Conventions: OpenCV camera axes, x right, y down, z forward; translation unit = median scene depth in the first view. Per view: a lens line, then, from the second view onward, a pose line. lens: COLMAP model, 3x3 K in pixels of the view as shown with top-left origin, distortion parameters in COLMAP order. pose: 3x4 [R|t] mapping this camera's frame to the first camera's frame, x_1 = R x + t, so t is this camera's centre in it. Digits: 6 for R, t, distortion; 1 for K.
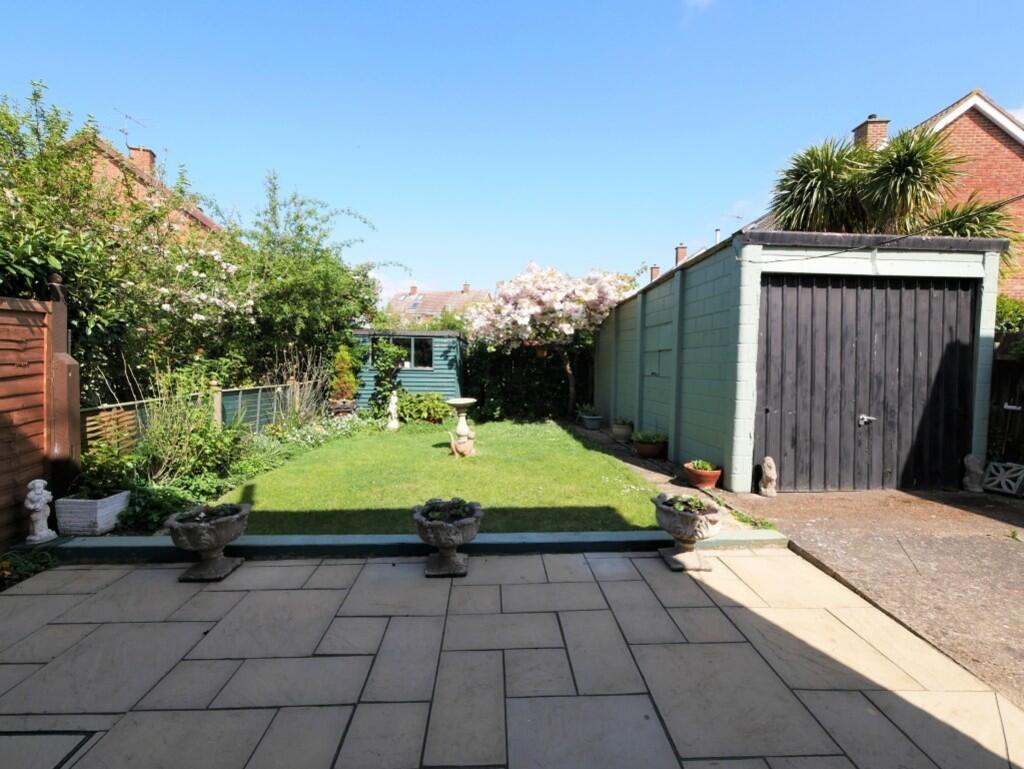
lens RADIAL K [[445.6, 0, 504.9], [0, 445.6, 385.4], [0, 0, 1]] dist [-0.005668, 0.000983]
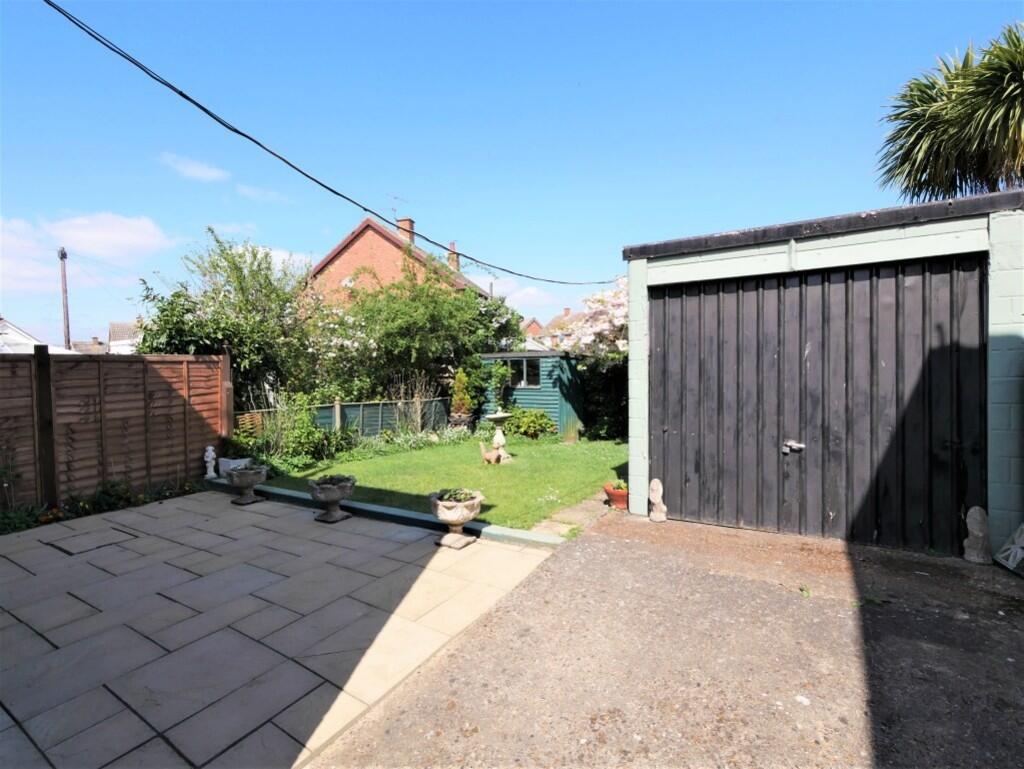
lens RADIAL K [[502.8, 0, 503.2], [0, 502.8, 383.1], [0, 0, 1]] dist [0.000486, 0.000328]
pose [[0.819256, -0.012830, -0.573284, 0.906274], [-0.012494, 0.999113, -0.040214, 0.004144], [0.573291, 0.040108, 0.818369, -0.064680]]
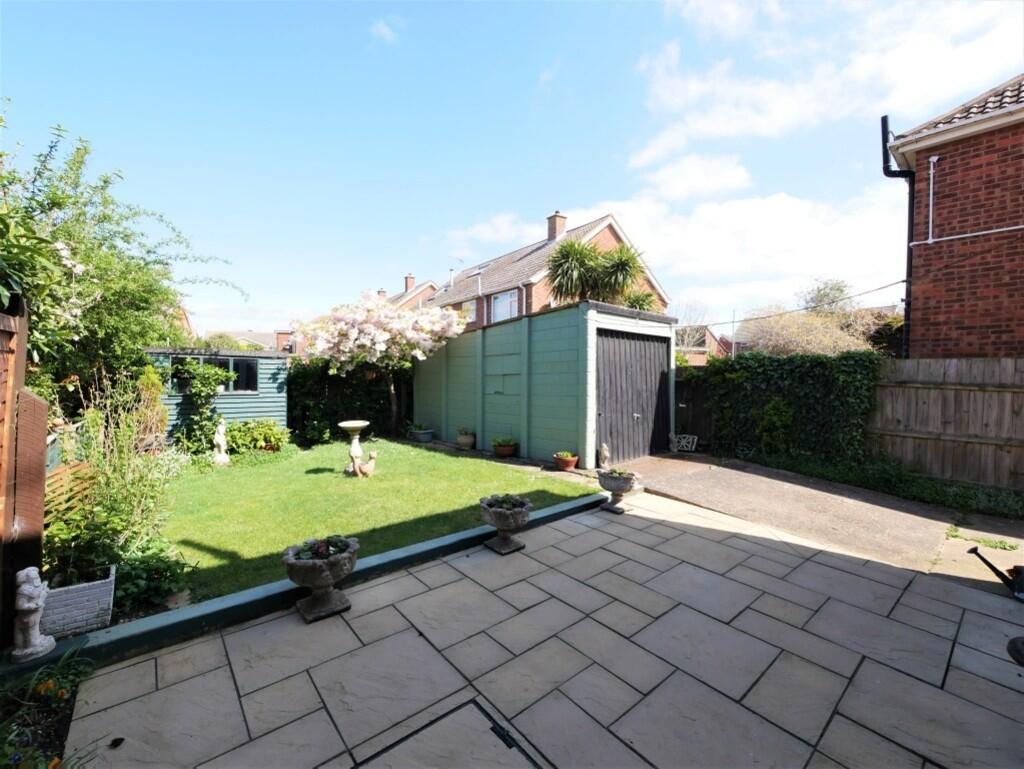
lens RADIAL K [[434.8, 0, 504.9], [0, 434.8, 385.0], [0, 0, 1]] dist [-0.005256, 0.000306]
pose [[0.791881, -0.016460, 0.610453, -0.607551], [0.039195, 0.998945, -0.023909, -0.024023], [-0.609416, 0.042860, 0.791691, -0.021050]]
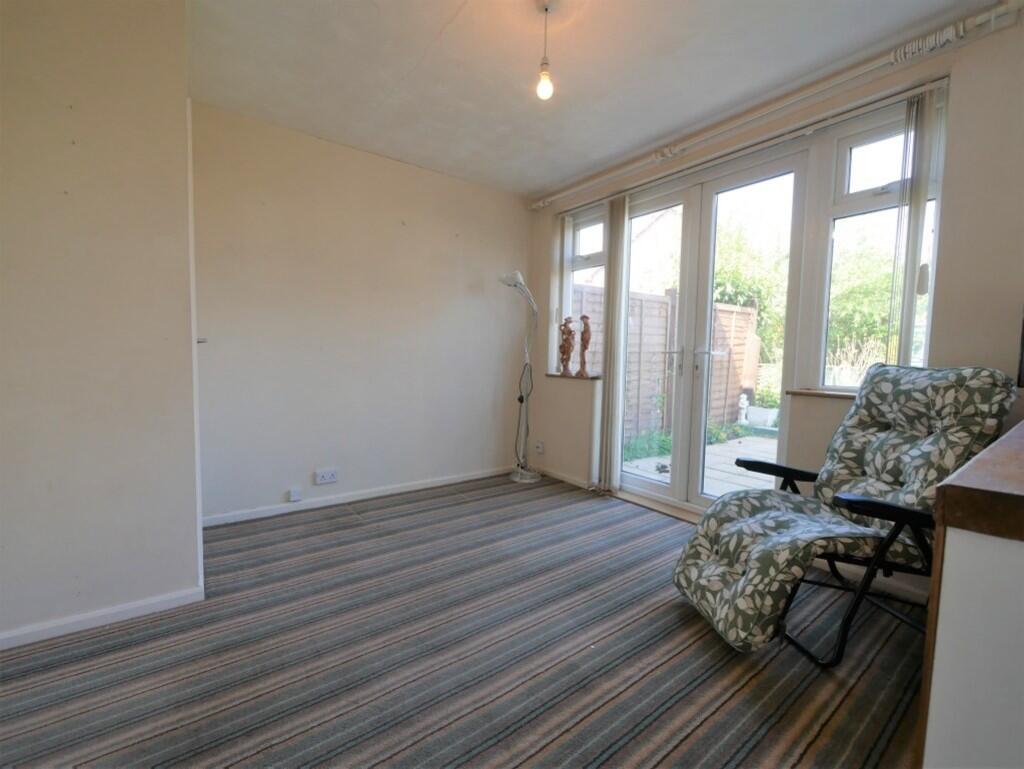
lens RADIAL K [[434.8, 0, 504.9], [0, 434.8, 385.0], [0, 0, 1]] dist [-0.005256, 0.000306]
pose [[0.558703, 0.060278, -0.827174, -0.005420], [-0.073225, 0.997046, 0.023197, 0.142323], [0.826129, 0.047610, 0.561467, -0.740124]]
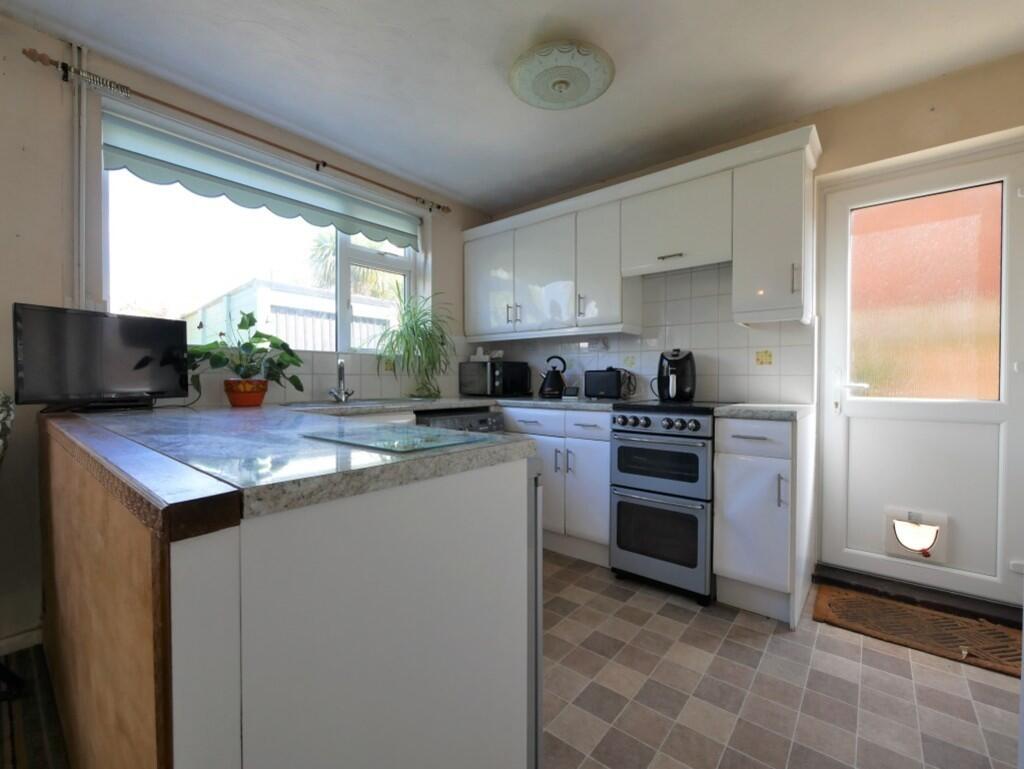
lens RADIAL K [[445.6, 0, 504.9], [0, 445.6, 385.4], [0, 0, 1]] dist [-0.005668, 0.000983]
pose [[0.679004, -0.017279, 0.733931, -0.058281], [0.053955, 0.998194, -0.026416, 0.137120], [-0.732149, 0.057536, 0.678710, -0.737728]]
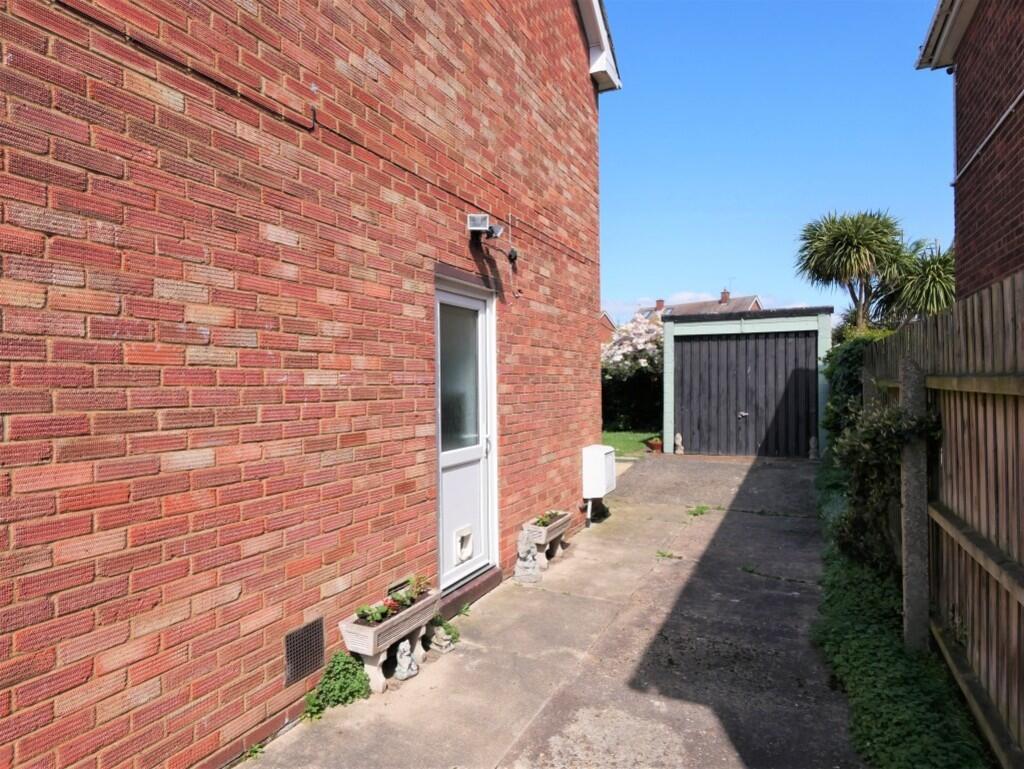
lens RADIAL K [[615.6, 0, 512.0], [0, 615.6, 384.5], [0, 0, 1]] dist [0.022028, -0.000164]
pose [[0.880772, -0.015931, -0.473272, 1.163423], [-0.015609, 0.997914, -0.062640, 0.124470], [0.473283, 0.062559, 0.878687, -1.569710]]
